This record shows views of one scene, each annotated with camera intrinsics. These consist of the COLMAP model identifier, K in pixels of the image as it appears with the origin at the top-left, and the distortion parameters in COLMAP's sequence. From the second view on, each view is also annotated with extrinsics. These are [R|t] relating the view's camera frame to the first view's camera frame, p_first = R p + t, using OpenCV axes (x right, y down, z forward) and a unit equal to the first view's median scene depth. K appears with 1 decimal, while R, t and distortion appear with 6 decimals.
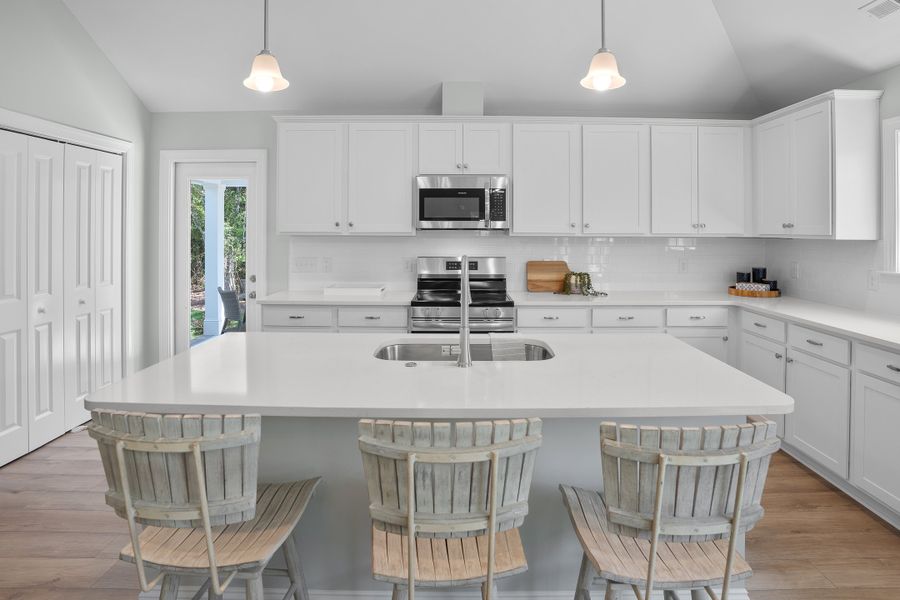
lens RADIAL K [[479.5, 0, 444.3], [0, 479.5, 223.9], [0, 0, 1]] dist [-0.049265, 0.003292]
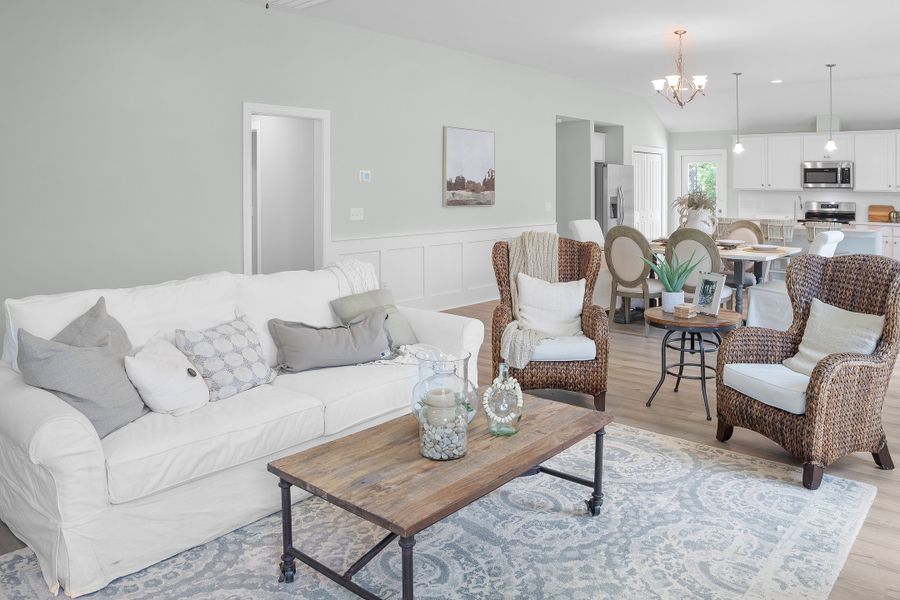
lens RADIAL K [[676.4, 0, 445.3], [0, 676.4, 178.6], [0, 0, 1]] dist [-0.035645, -0.002192]
pose [[0.769540, -0.003555, -0.638589, 0.599718], [0.000345, 0.999987, -0.005151, -0.014047], [0.638599, 0.003743, 0.769531, -2.208317]]
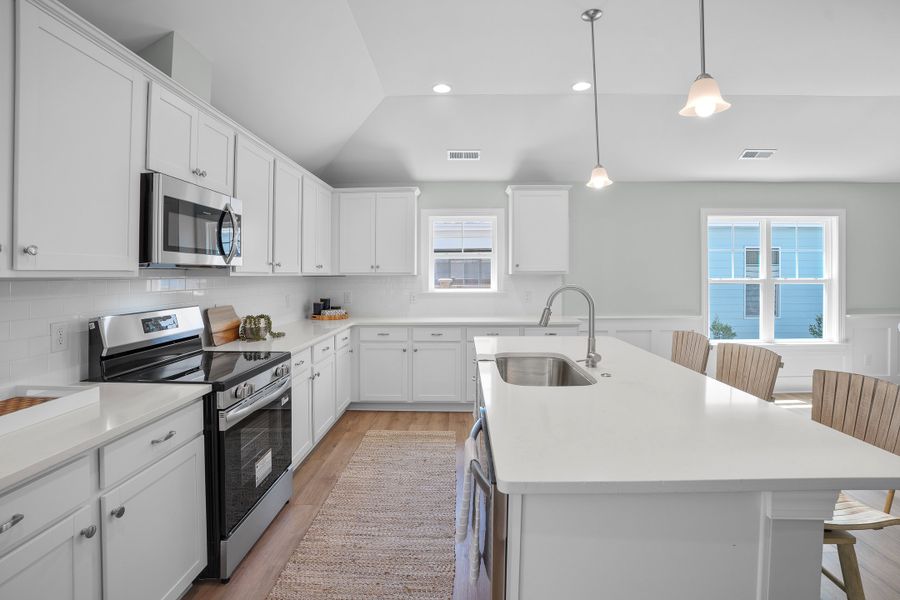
lens RADIAL K [[420.1, 0, 444.2], [0, 420.1, 279.2], [0, 0, 1]] dist [-0.052813, 0.005331]
pose [[0.035983, -0.017125, 0.999206, -0.522181], [-0.005177, 0.999837, 0.017322, 0.016656], [-0.999339, -0.005796, 0.035889, 0.630178]]
